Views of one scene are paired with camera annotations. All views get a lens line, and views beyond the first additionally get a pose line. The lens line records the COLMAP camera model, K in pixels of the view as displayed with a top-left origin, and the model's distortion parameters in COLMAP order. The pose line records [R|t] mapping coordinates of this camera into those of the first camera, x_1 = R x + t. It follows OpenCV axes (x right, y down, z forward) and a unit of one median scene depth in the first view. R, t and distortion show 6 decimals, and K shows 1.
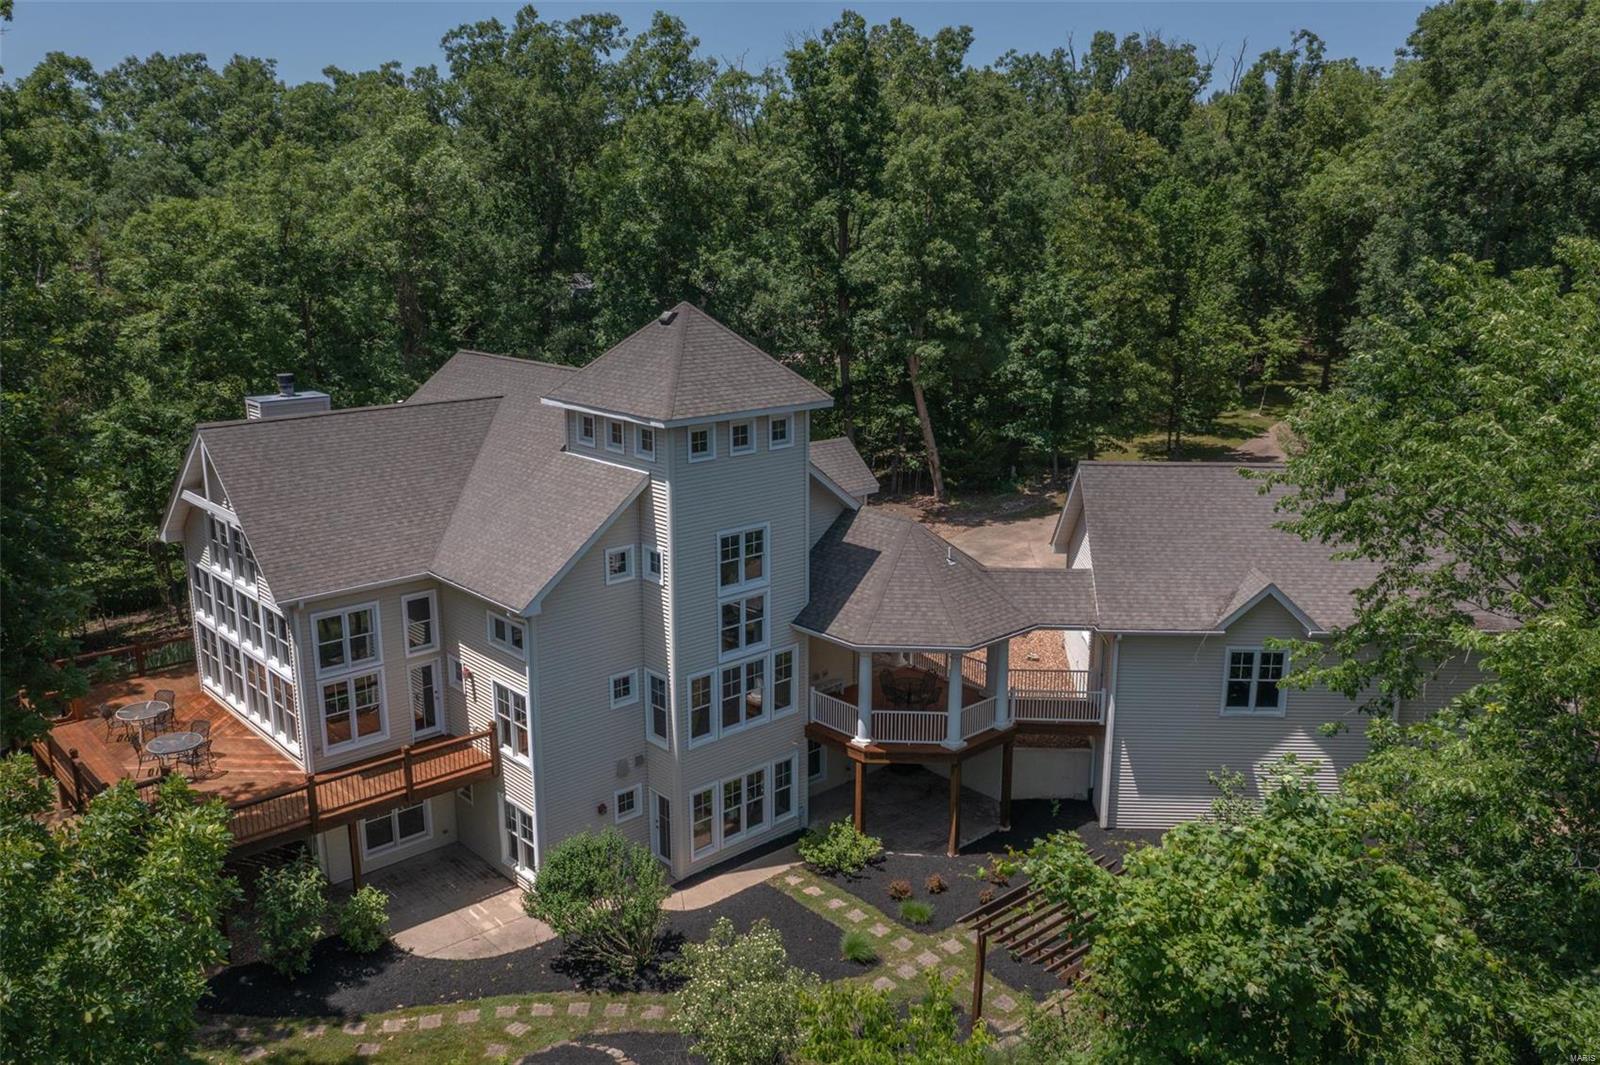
lens RADIAL K [[1284.2, 0, 795.4], [0, 1284.2, 522.1], [0, 0, 1]] dist [-0.000246, 0.004712]
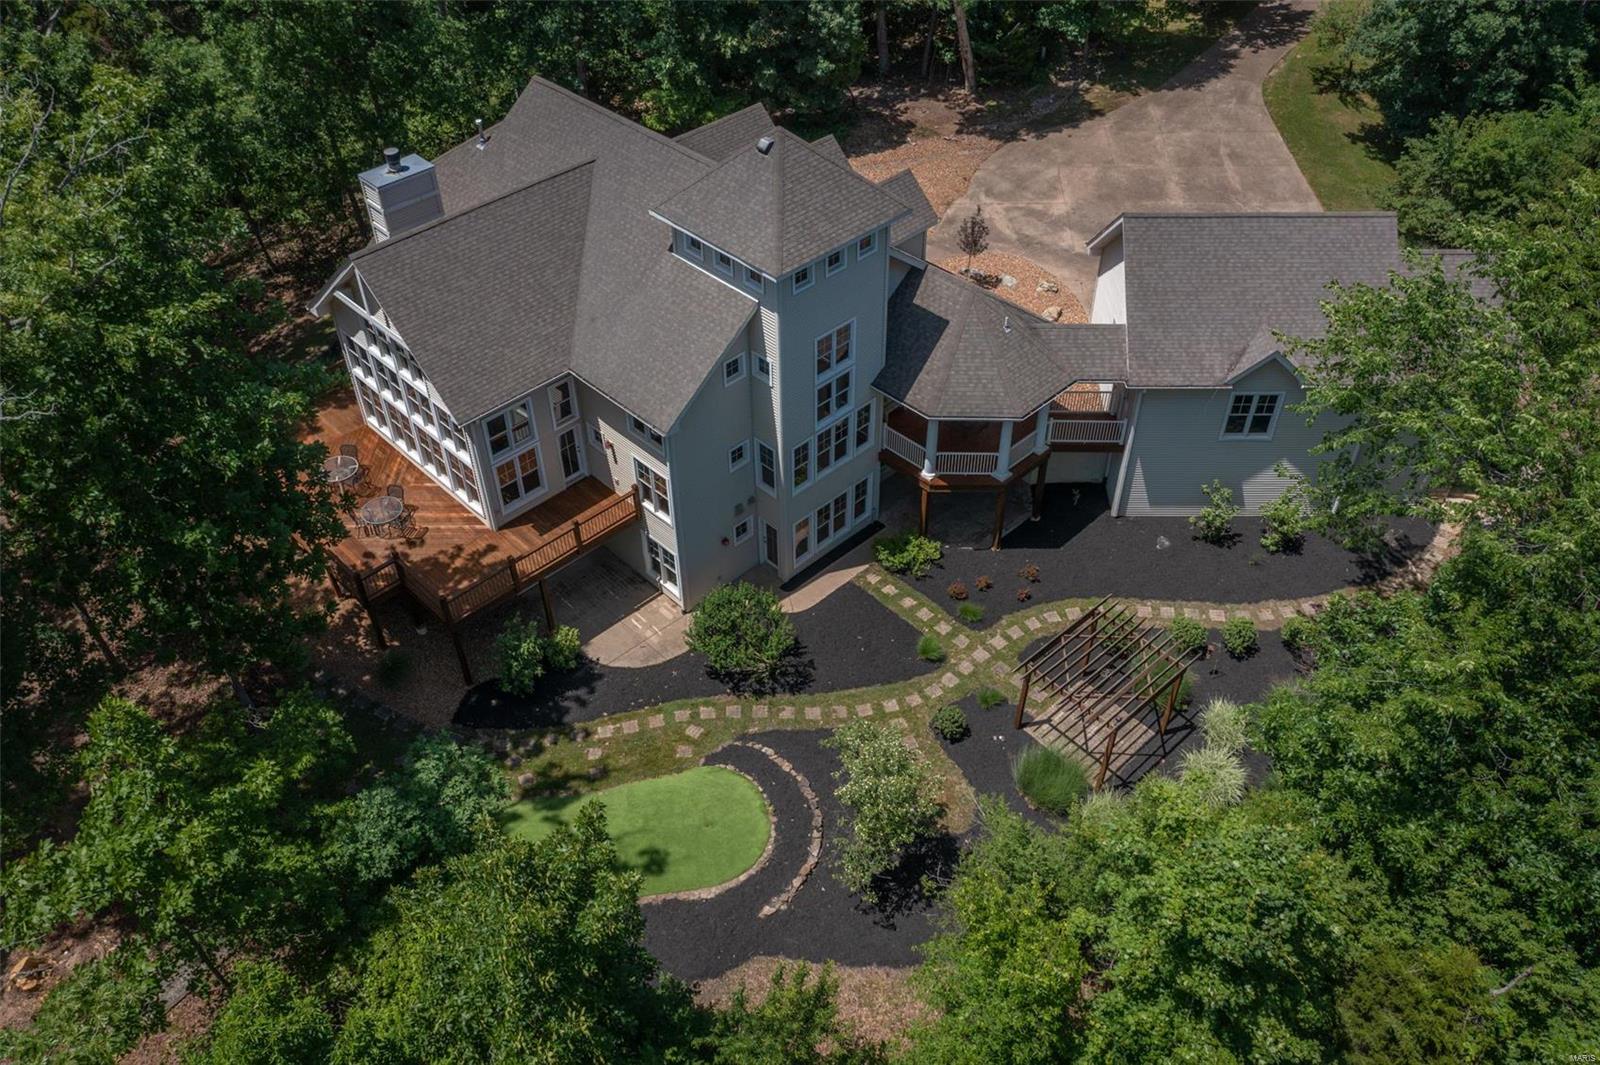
lens RADIAL K [[1301.3, 0, 800.0], [0, 1301.3, 532.5], [0, 0, 1]] dist [0.003765, 0.000820]
pose [[0.999430, -0.029600, 0.016246, -0.096087], [0.018162, 0.876885, 0.480356, -0.396391], [-0.028465, -0.479787, 0.876923, -0.125647]]
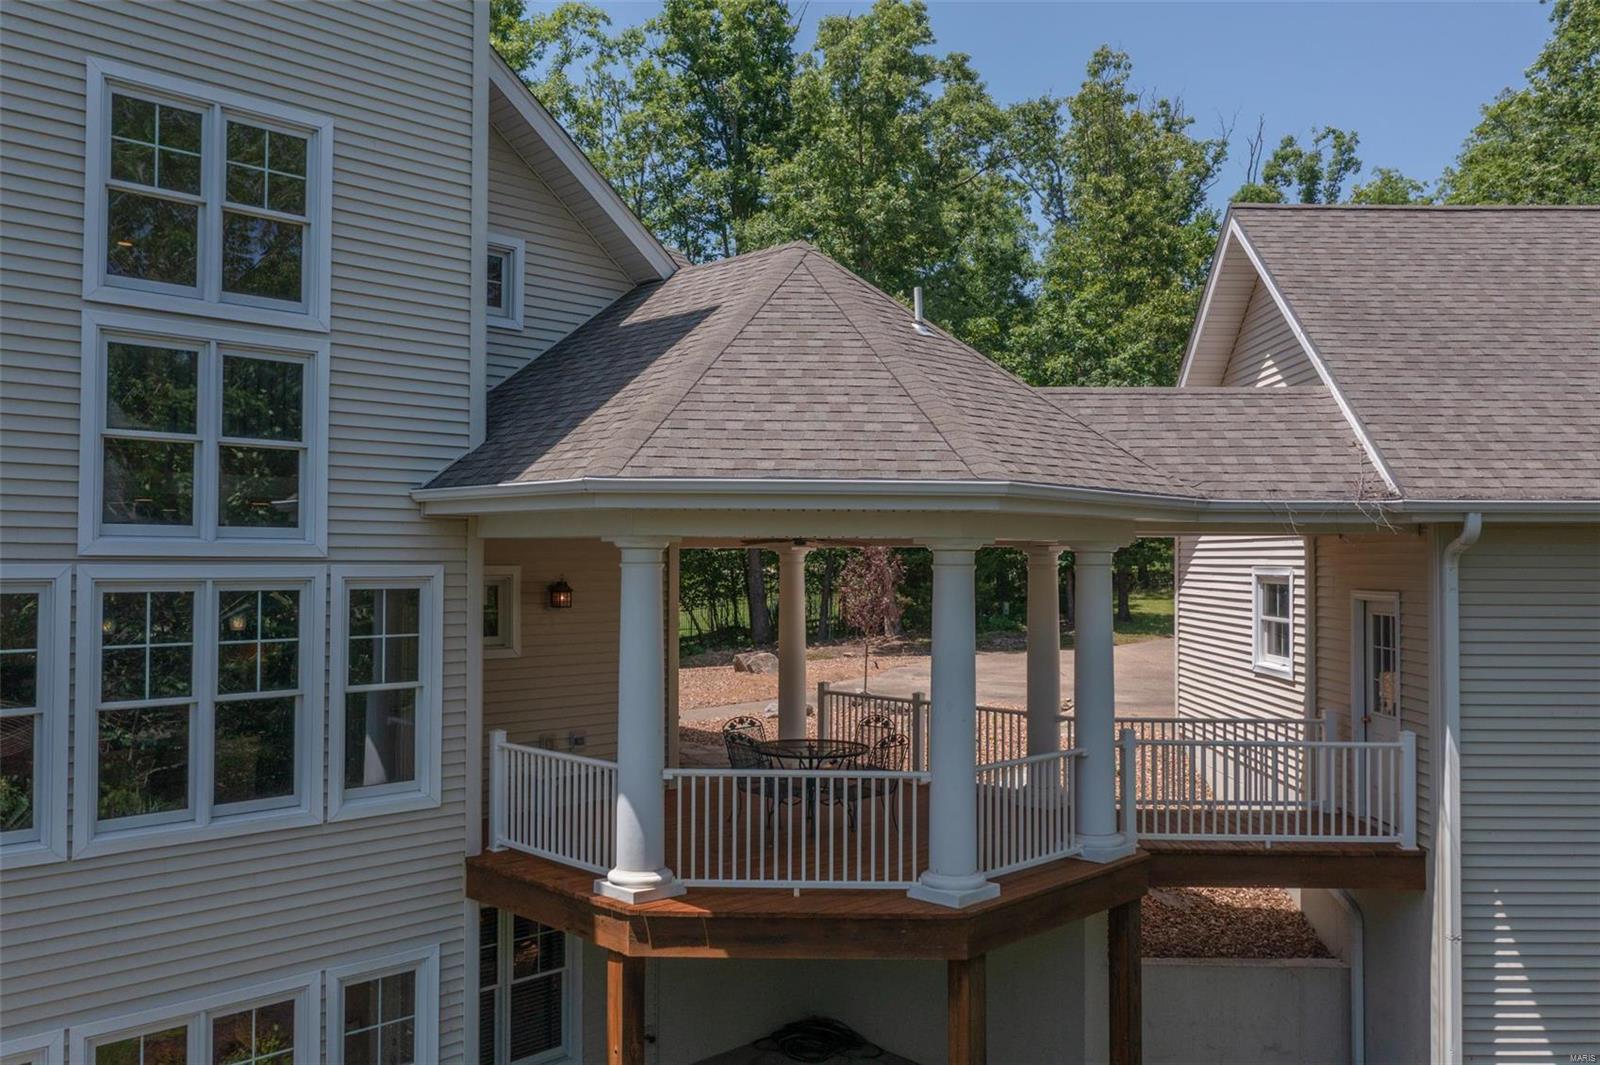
lens RADIAL K [[1282.7, 0, 800.0], [0, 1282.7, 532.5], [0, 0, 1]] dist [-0.004898, 0.004410]
pose [[0.999246, 0.003732, 0.038636, 0.080249], [0.006263, 0.966819, -0.255384, 0.174056], [-0.038307, 0.255434, 0.966067, 0.729576]]
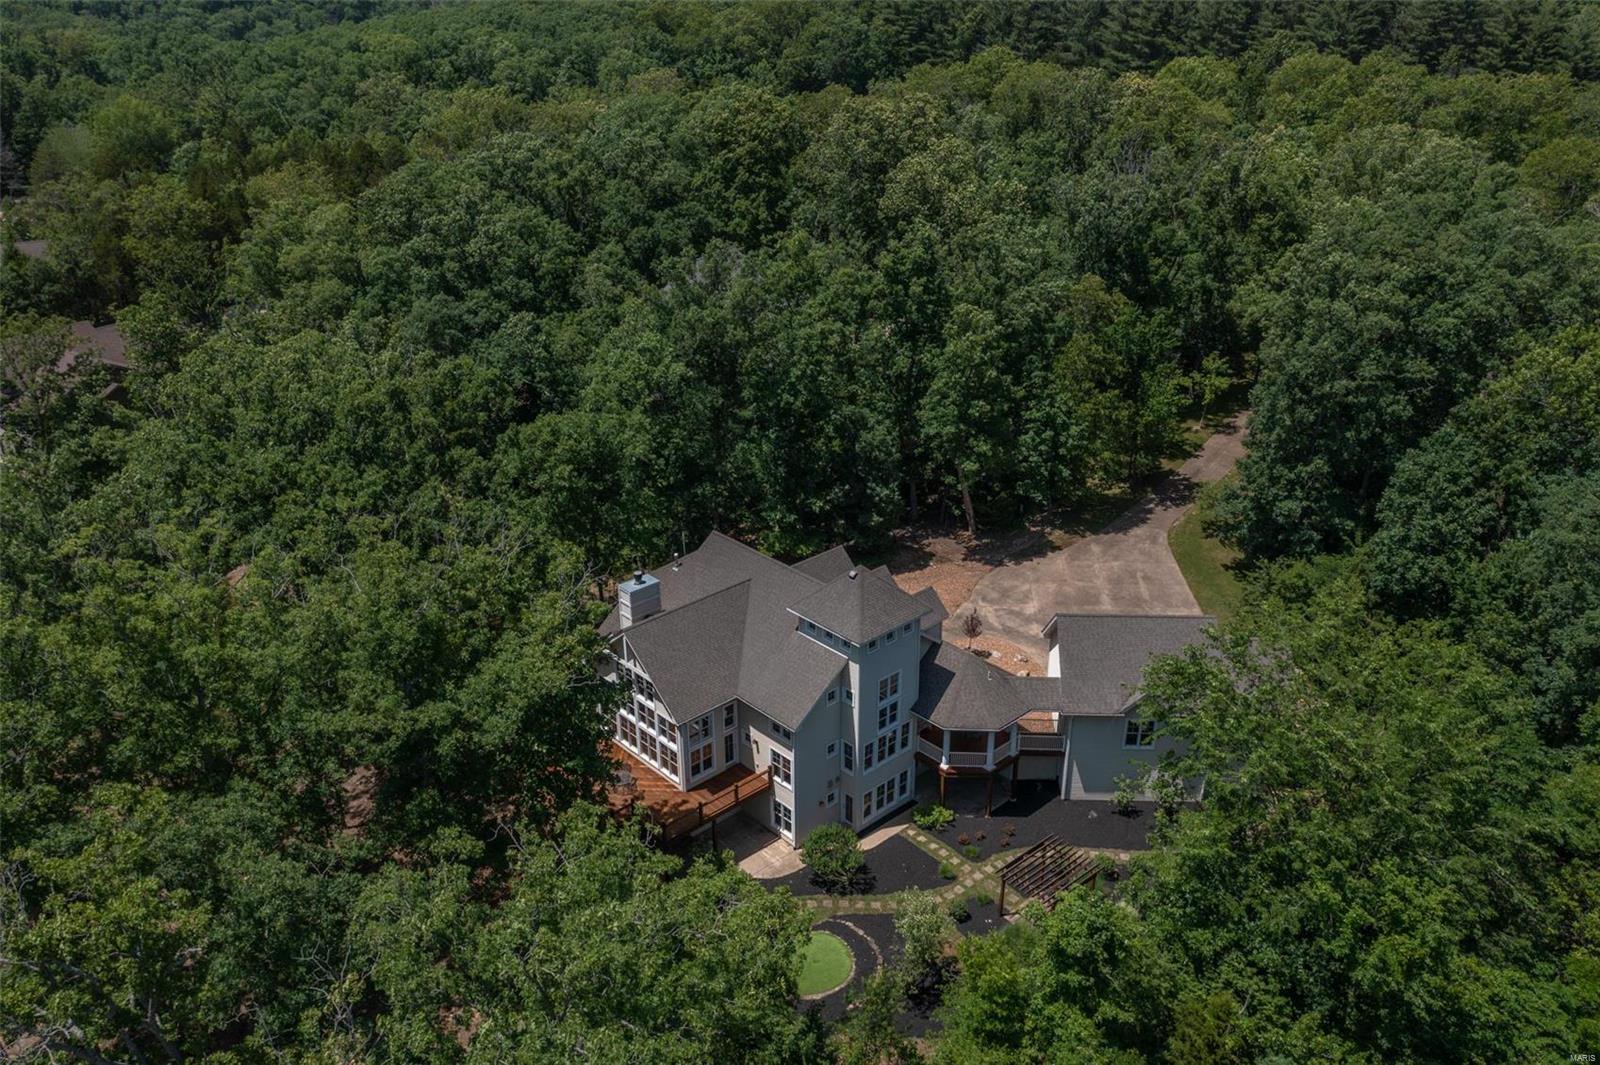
lens RADIAL K [[1301.3, 0, 800.0], [0, 1301.3, 532.5], [0, 0, 1]] dist [0.003765, 0.000820]
pose [[0.999961, -0.008422, 0.002658, -0.185251], [0.007716, 0.979579, 0.200912, -0.627714], [-0.004295, -0.200884, 0.979606, -0.976131]]
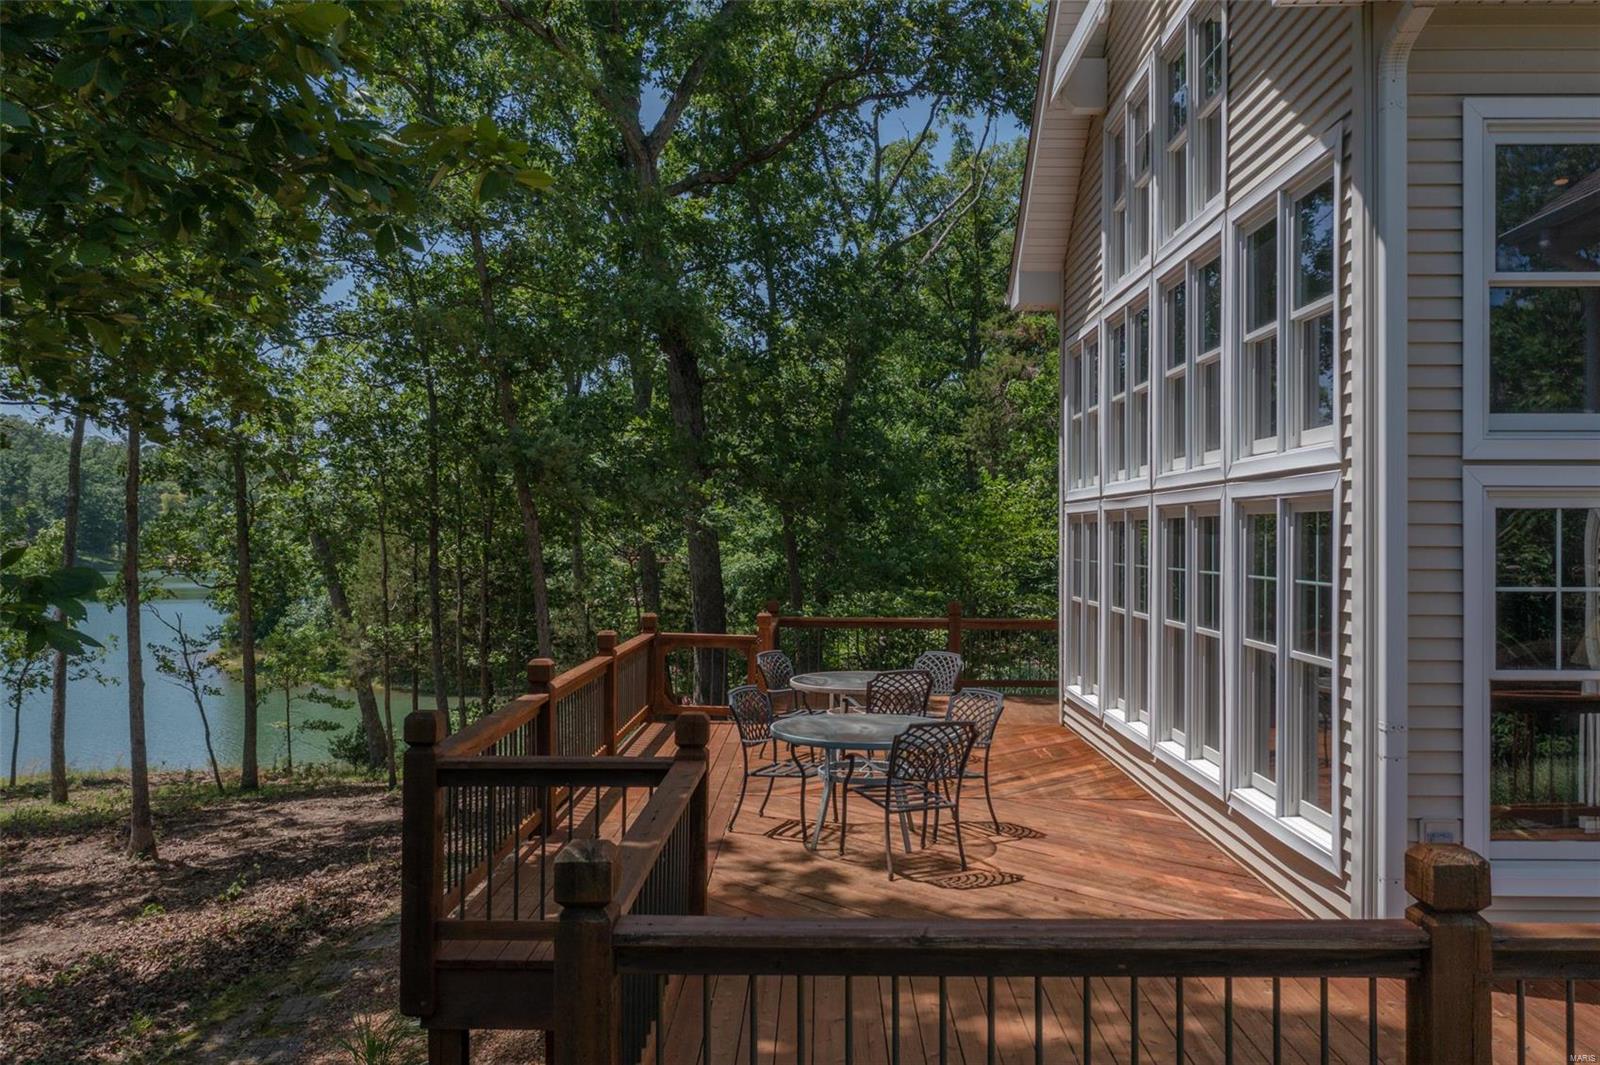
lens RADIAL K [[1284.2, 0, 795.4], [0, 1284.2, 522.1], [0, 0, 1]] dist [-0.000246, 0.004712]
pose [[0.732651, -0.004829, -0.680587, -0.302519], [-0.170999, 0.966593, -0.190938, 0.179055], [0.658772, 0.256271, 0.707350, 0.767400]]
